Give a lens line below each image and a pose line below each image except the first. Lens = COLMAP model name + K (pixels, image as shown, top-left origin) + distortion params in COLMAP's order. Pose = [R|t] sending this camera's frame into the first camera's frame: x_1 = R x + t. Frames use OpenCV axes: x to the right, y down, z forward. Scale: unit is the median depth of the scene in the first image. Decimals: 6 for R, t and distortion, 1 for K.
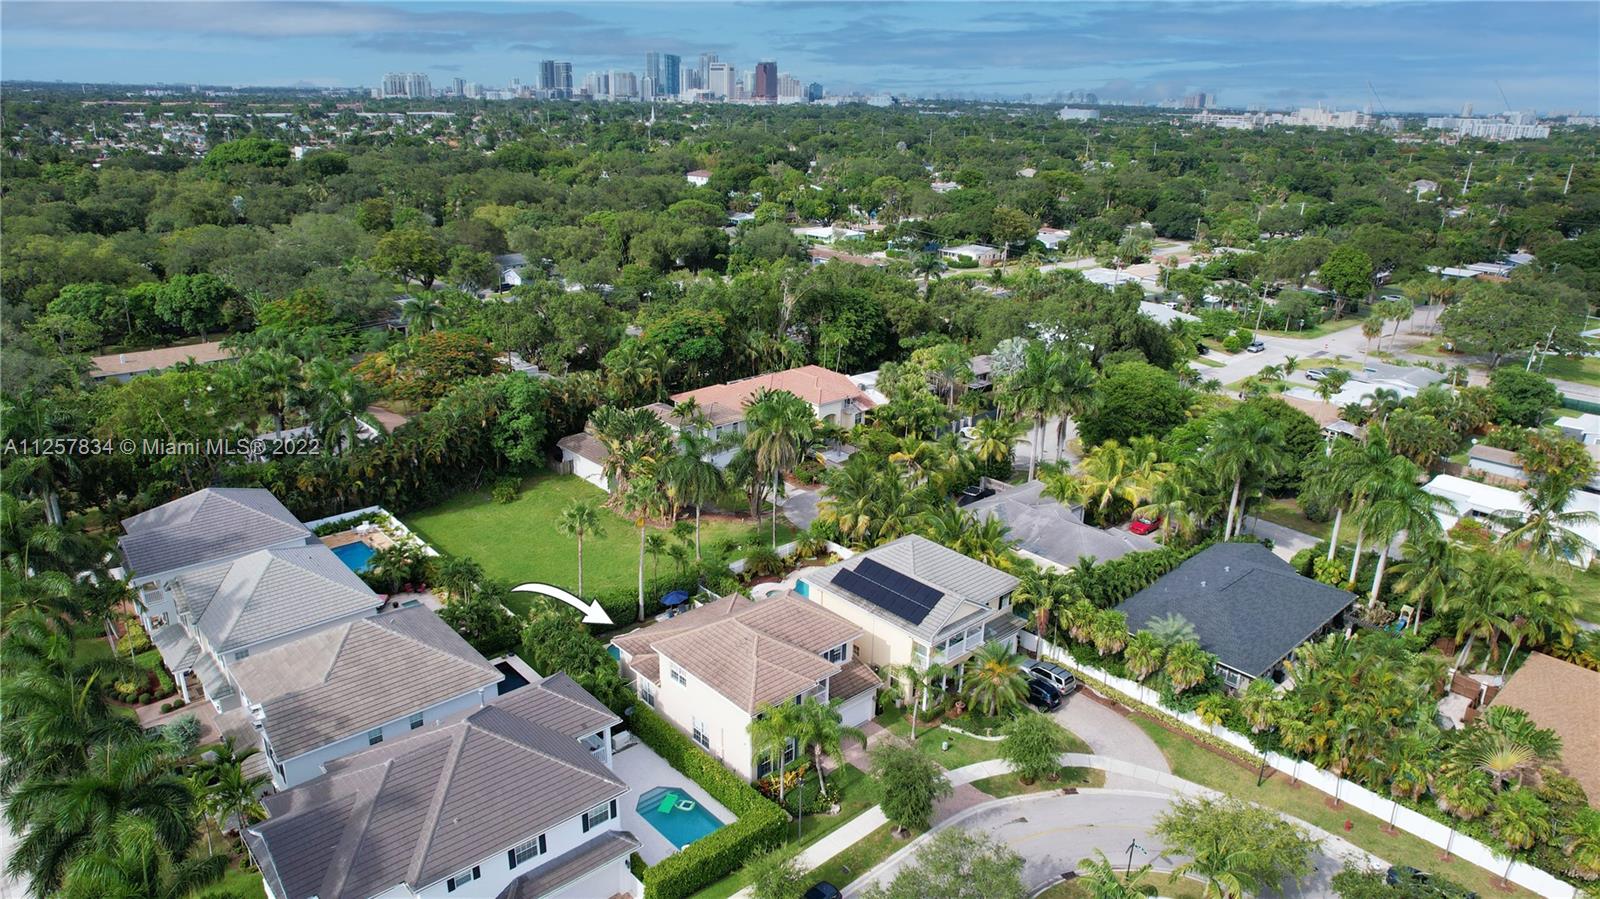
lens RADIAL K [[1016.2, 0, 795.7], [0, 1016.2, 449.9], [0, 0, 1]] dist [-0.073950, 0.069920]
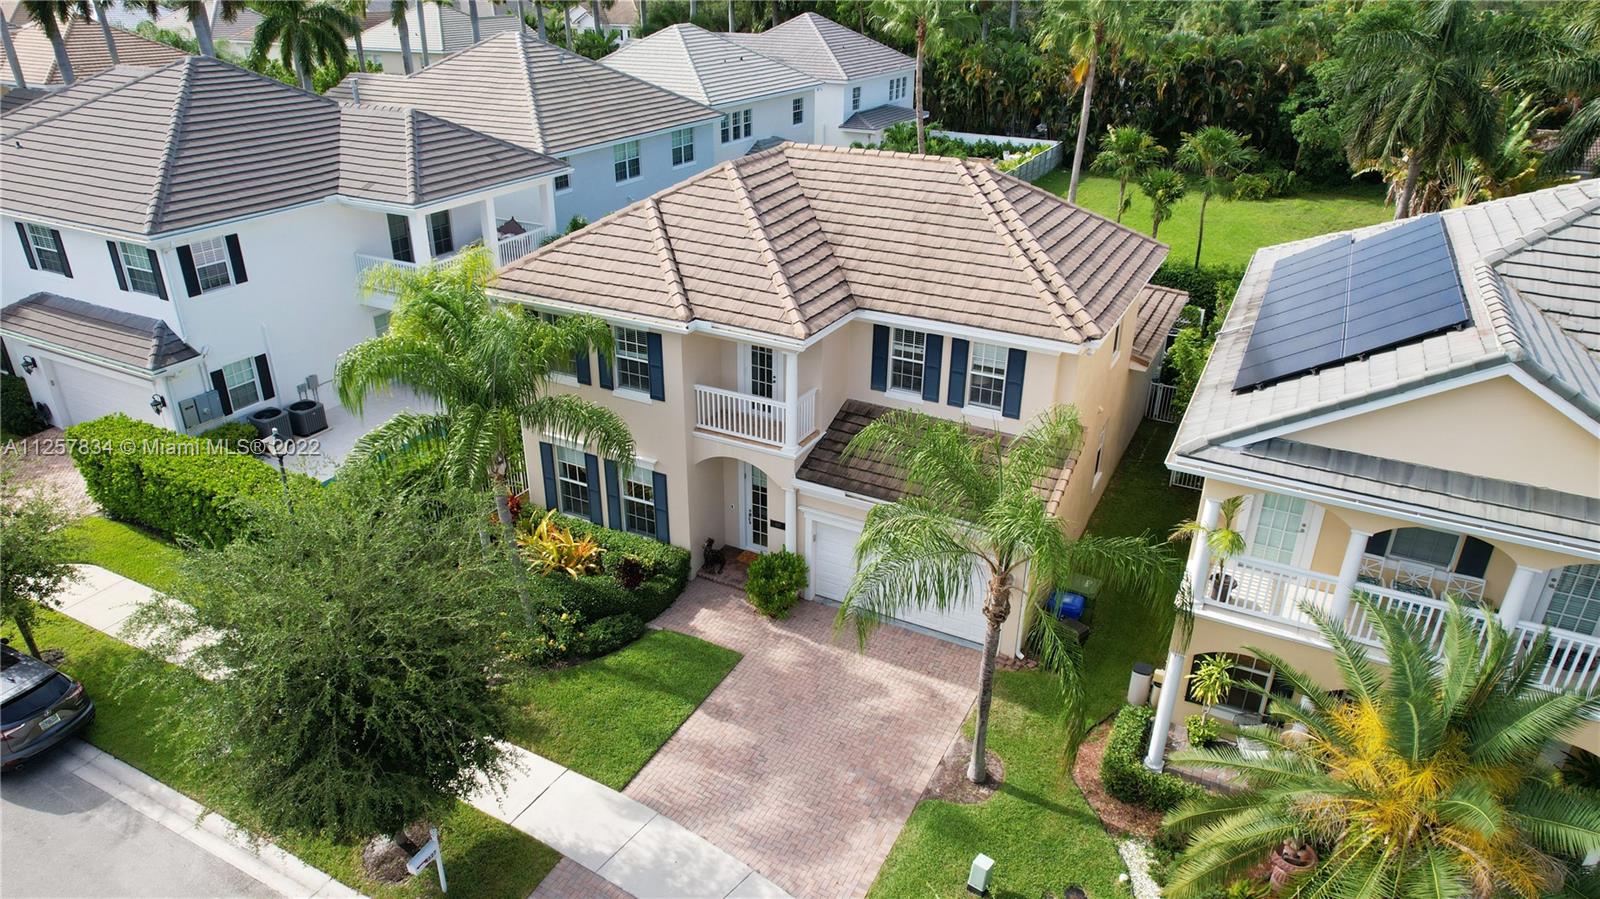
lens RADIAL K [[1016.2, 0, 795.7], [0, 1016.2, 449.9], [0, 0, 1]] dist [-0.073950, 0.069920]
pose [[0.347713, 0.393791, -0.850896, 0.195758], [-0.317606, 0.903341, 0.288274, 0.107209], [0.882169, 0.170013, 0.439173, 0.579486]]
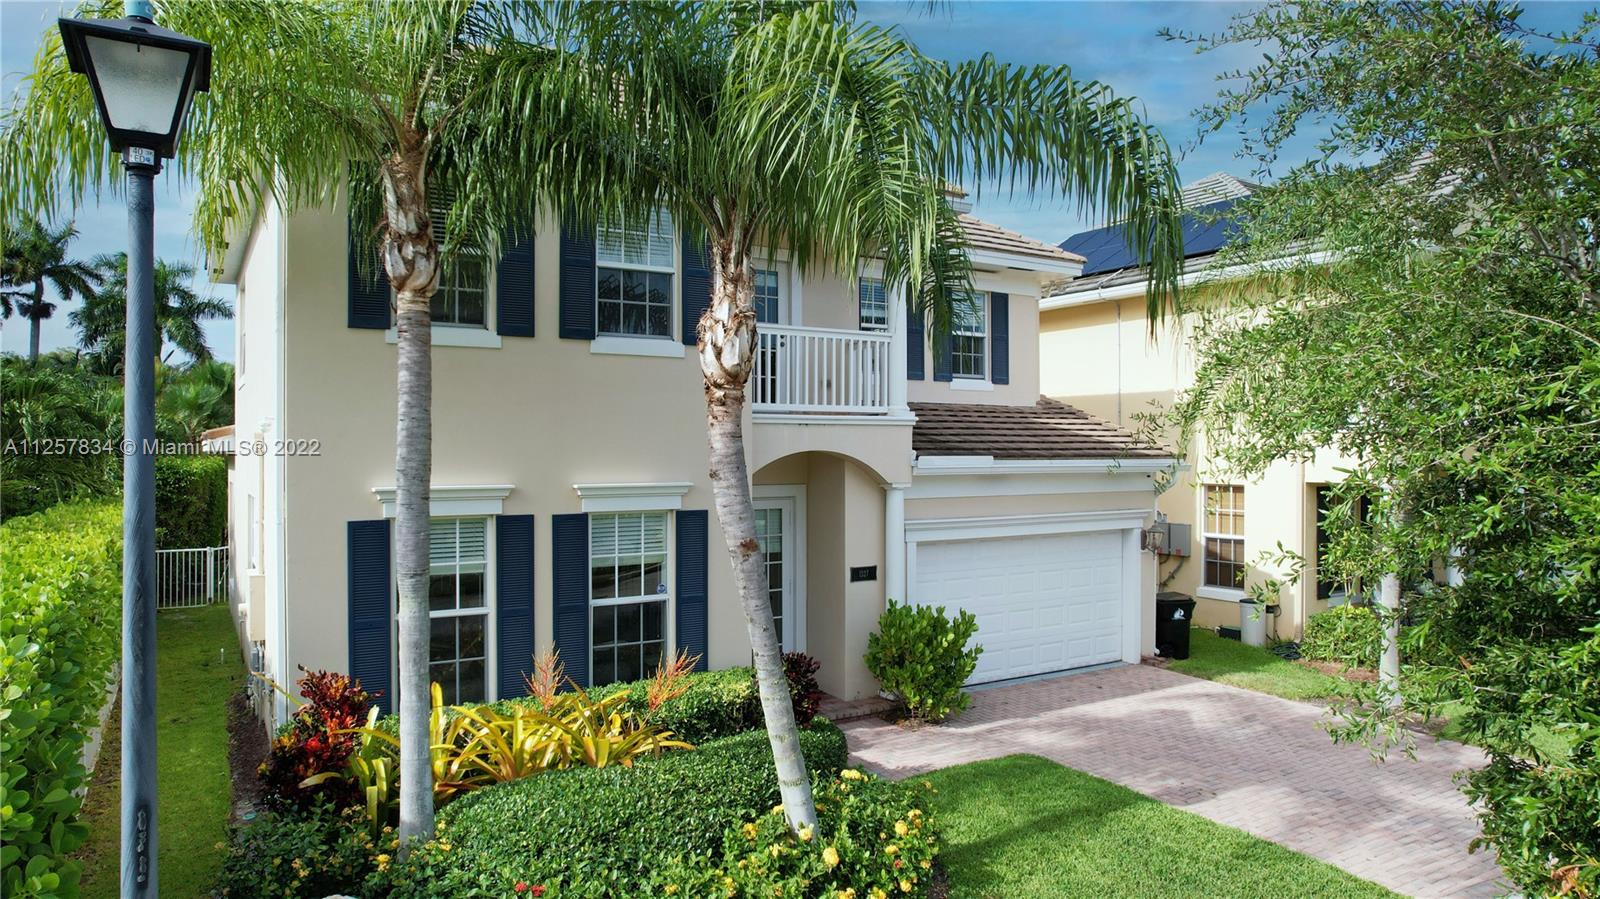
lens RADIAL K [[1016.2, 0, 795.7], [0, 1016.2, 449.9], [0, 0, 1]] dist [-0.073950, 0.069920]
pose [[0.983462, -0.014998, -0.180492, 0.030595], [-0.047266, 0.940776, -0.335719, 0.212904], [0.174837, 0.338698, 0.924508, 0.553318]]
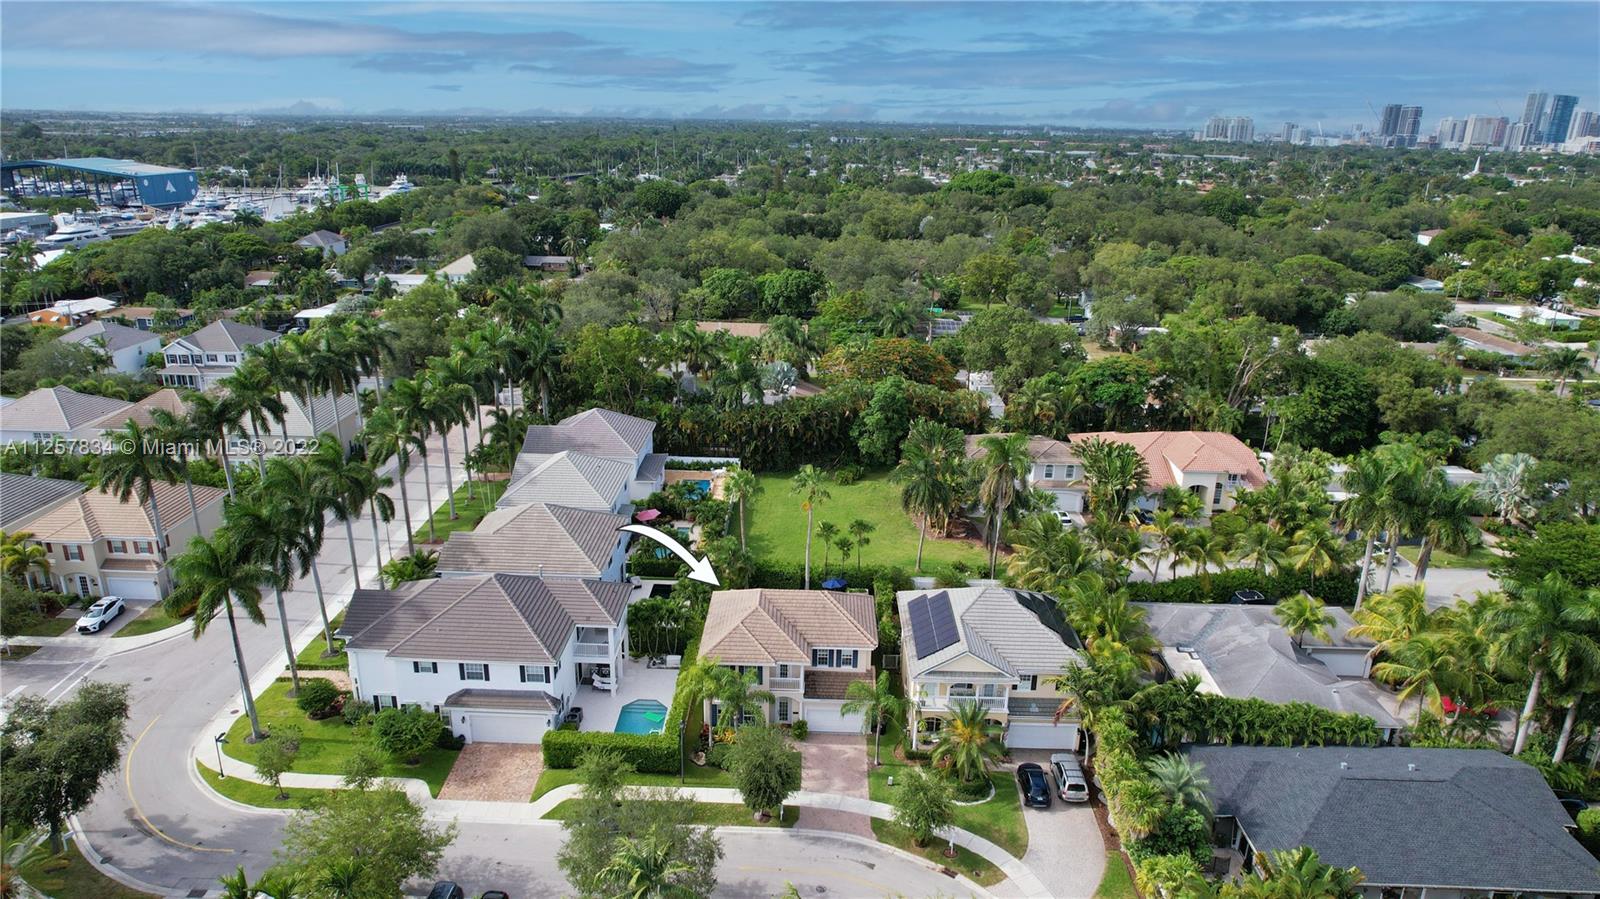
lens RADIAL K [[1016.2, 0, 795.7], [0, 1016.2, 449.9], [0, 0, 1]] dist [-0.073950, 0.069920]
pose [[0.726788, 0.208900, -0.654324, 0.449239], [-0.234367, 0.970880, 0.049642, -0.032665], [0.645640, 0.117273, 0.754583, 0.107825]]
